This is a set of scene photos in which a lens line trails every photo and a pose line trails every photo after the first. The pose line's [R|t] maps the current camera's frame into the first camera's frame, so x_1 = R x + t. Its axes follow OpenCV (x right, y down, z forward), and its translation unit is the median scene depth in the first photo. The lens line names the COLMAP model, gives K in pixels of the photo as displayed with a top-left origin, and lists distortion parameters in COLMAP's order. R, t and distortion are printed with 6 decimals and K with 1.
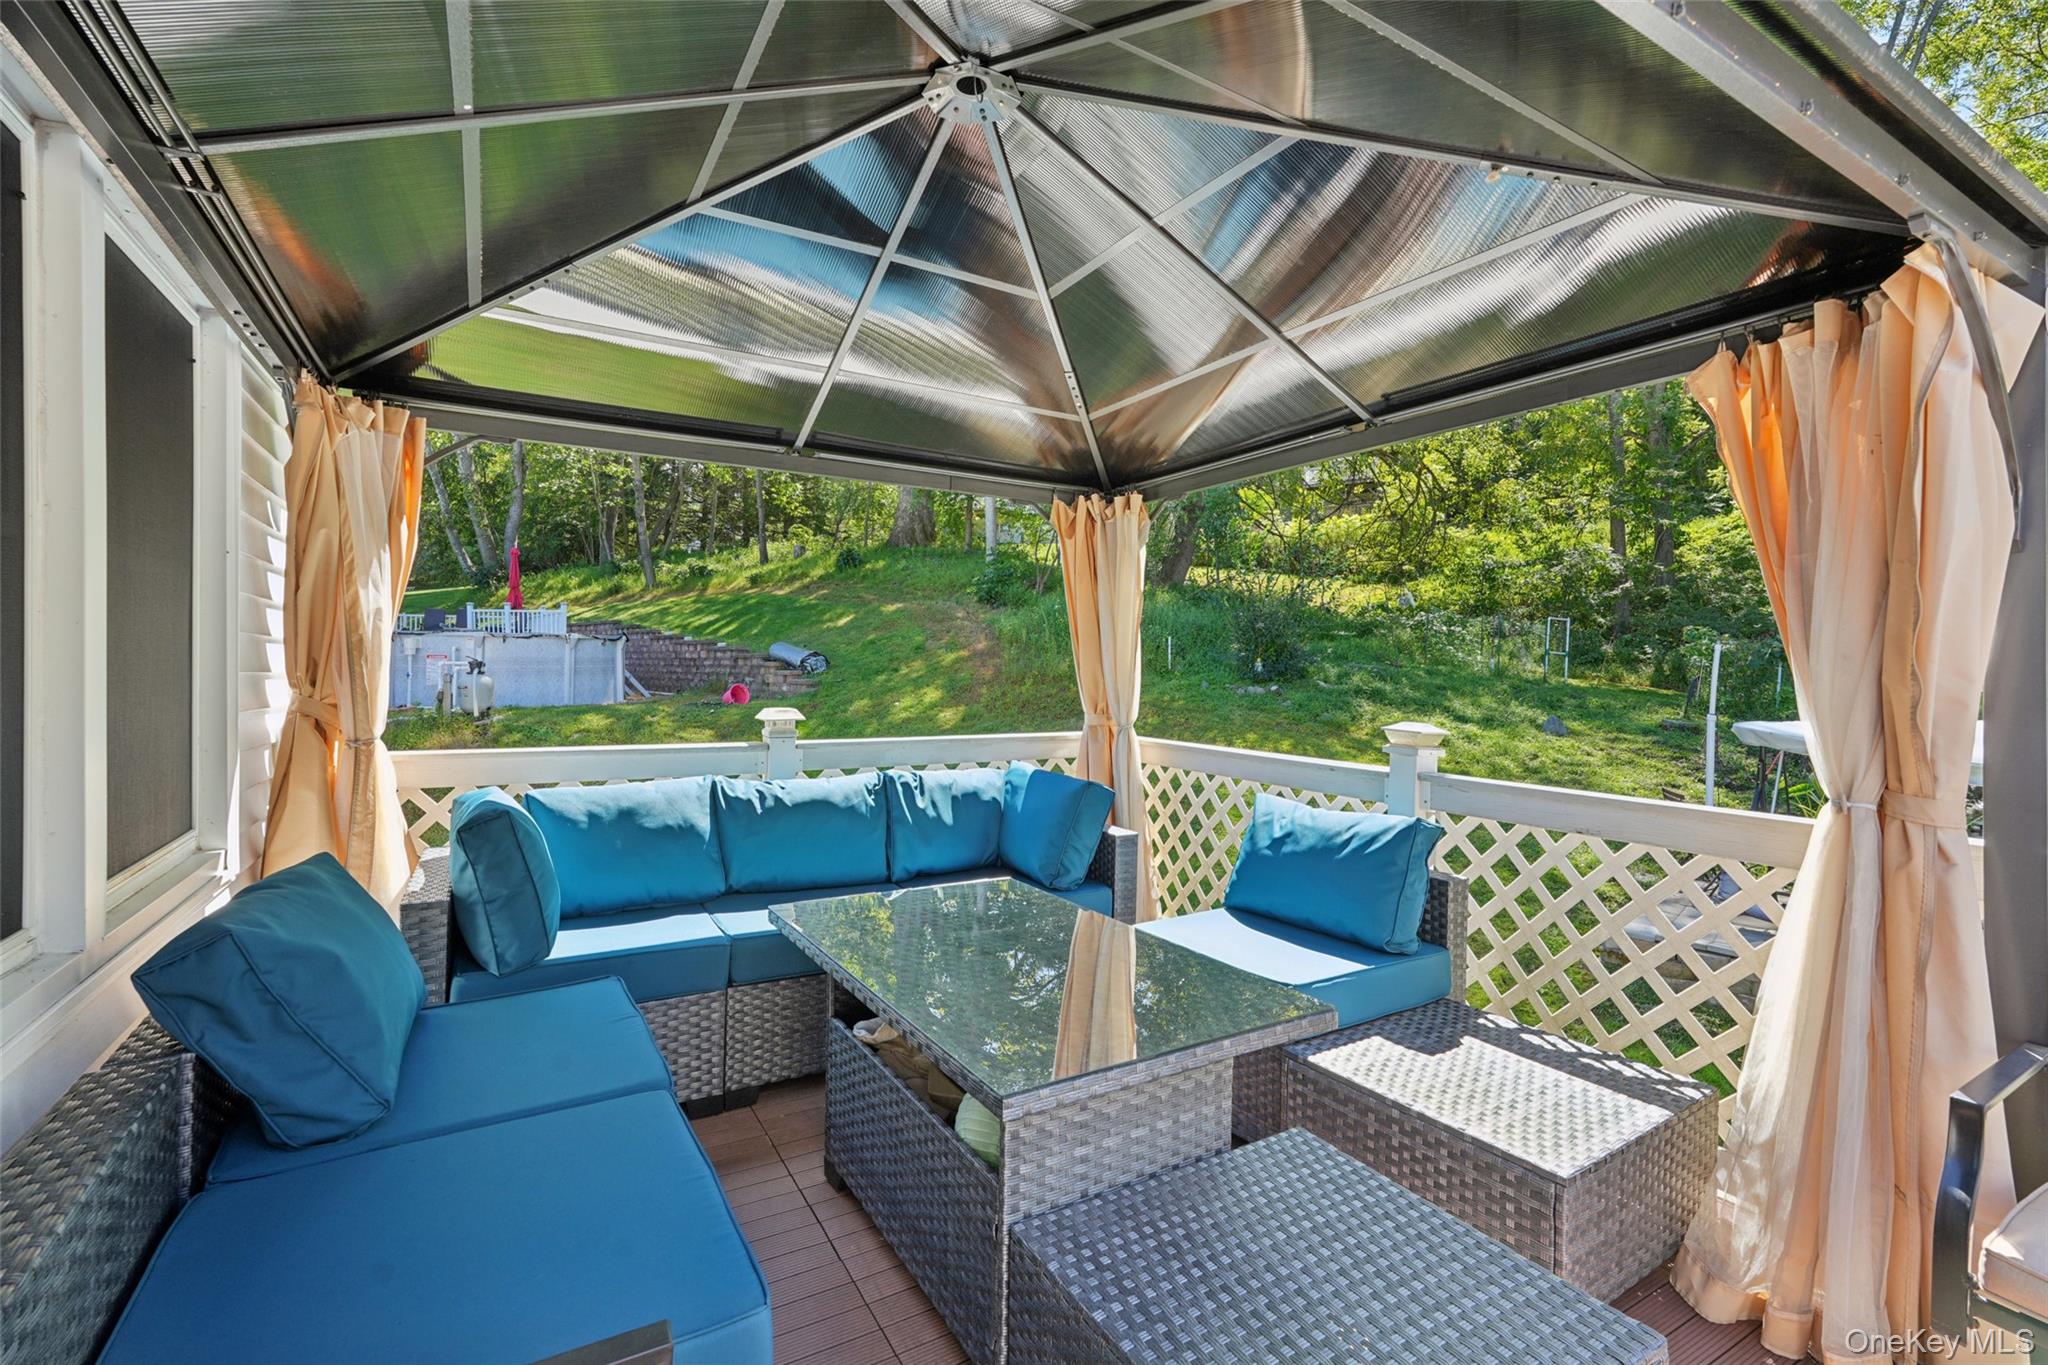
lens RADIAL K [[925.5, 0, 1043.4], [0, 925.5, 656.3], [0, 0, 1]] dist [-0.003078, 0.000740]
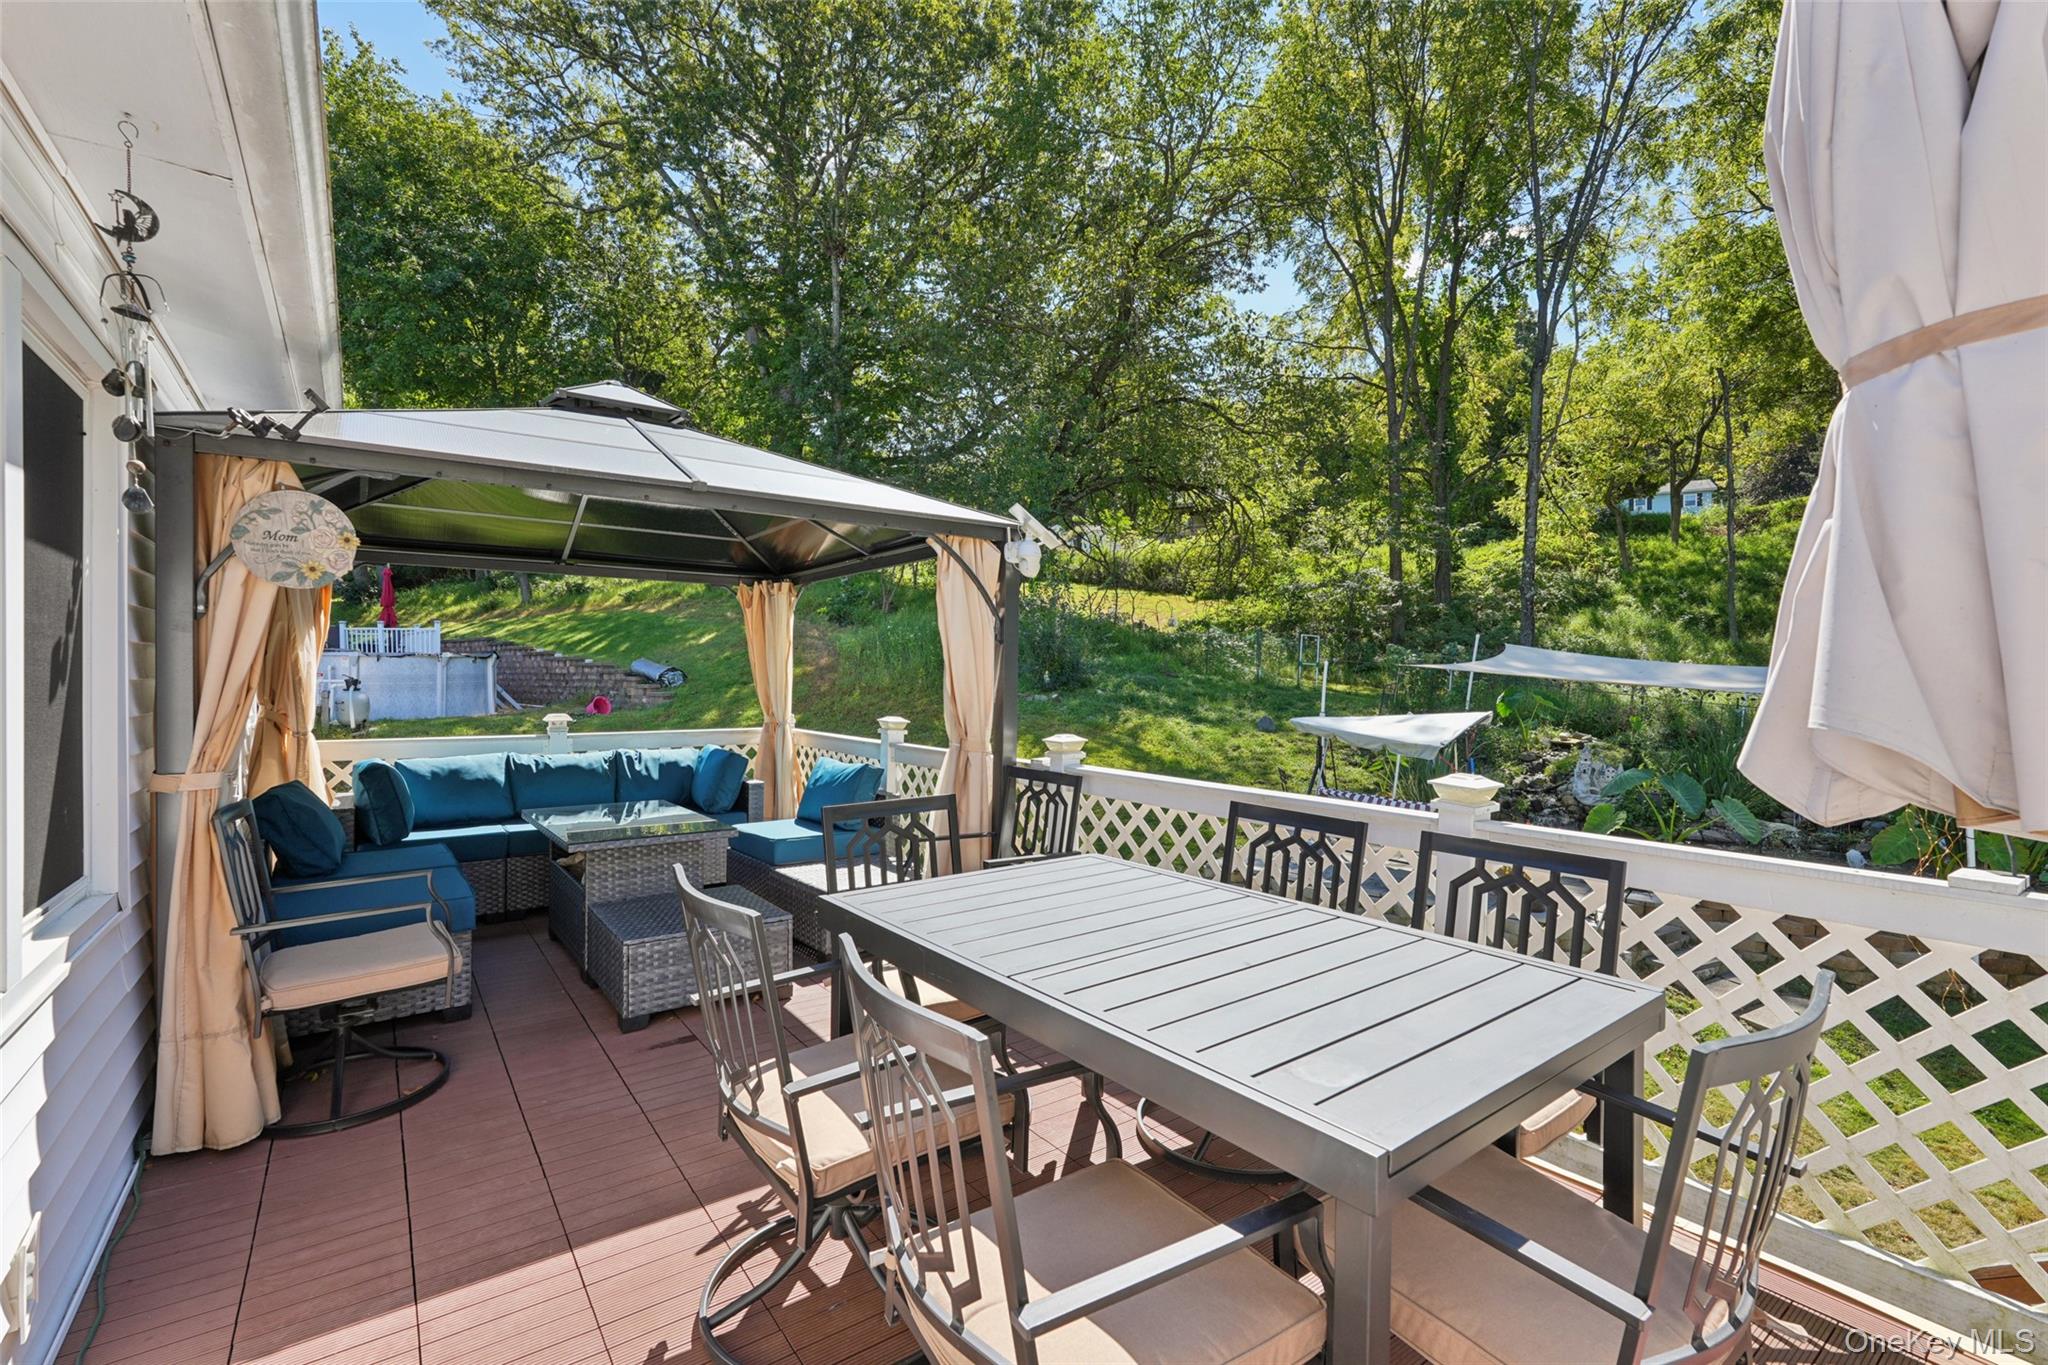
lens RADIAL K [[909.9, 0, 1030.3], [0, 909.9, 677.2], [0, 0, 1]] dist [0.000251, 0.001200]
pose [[0.995546, -0.007878, 0.093945, 0.082929], [0.006626, 0.999885, 0.013627, -0.005534], [-0.094041, -0.012944, 0.995484, -0.144110]]
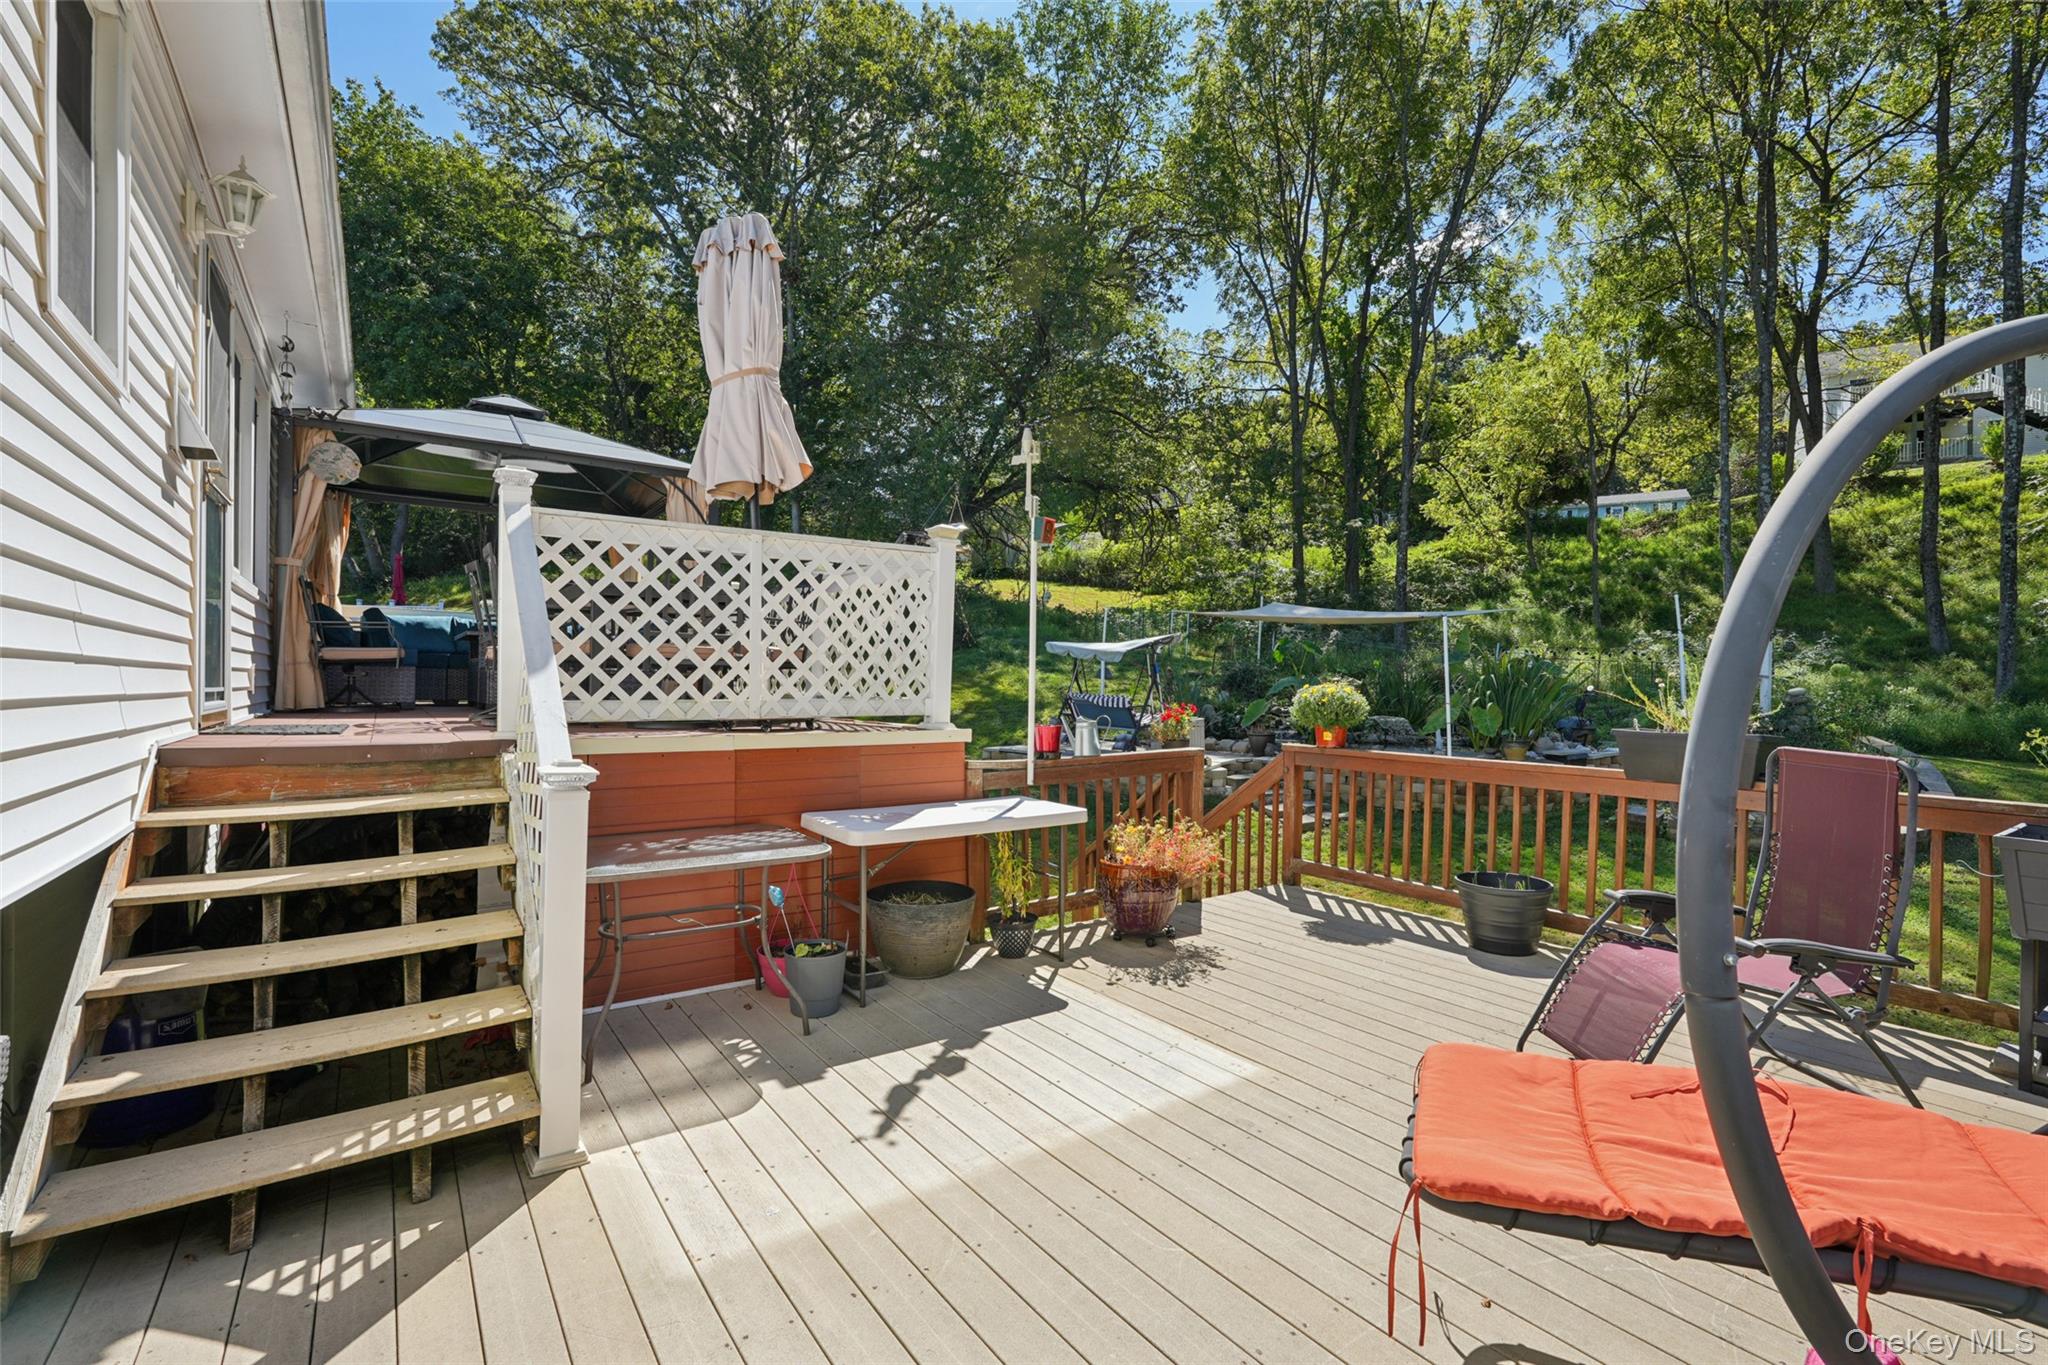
lens RADIAL K [[914.8, 0, 1024.0], [0, 914.8, 682.5], [0, 0, 1]] dist [0.002313, 0.000757]
pose [[0.997256, 0.000045, 0.074032, 0.217385], [-0.000611, 0.999971, 0.007621, 0.055486], [-0.074030, -0.007645, 0.997227, -0.358447]]
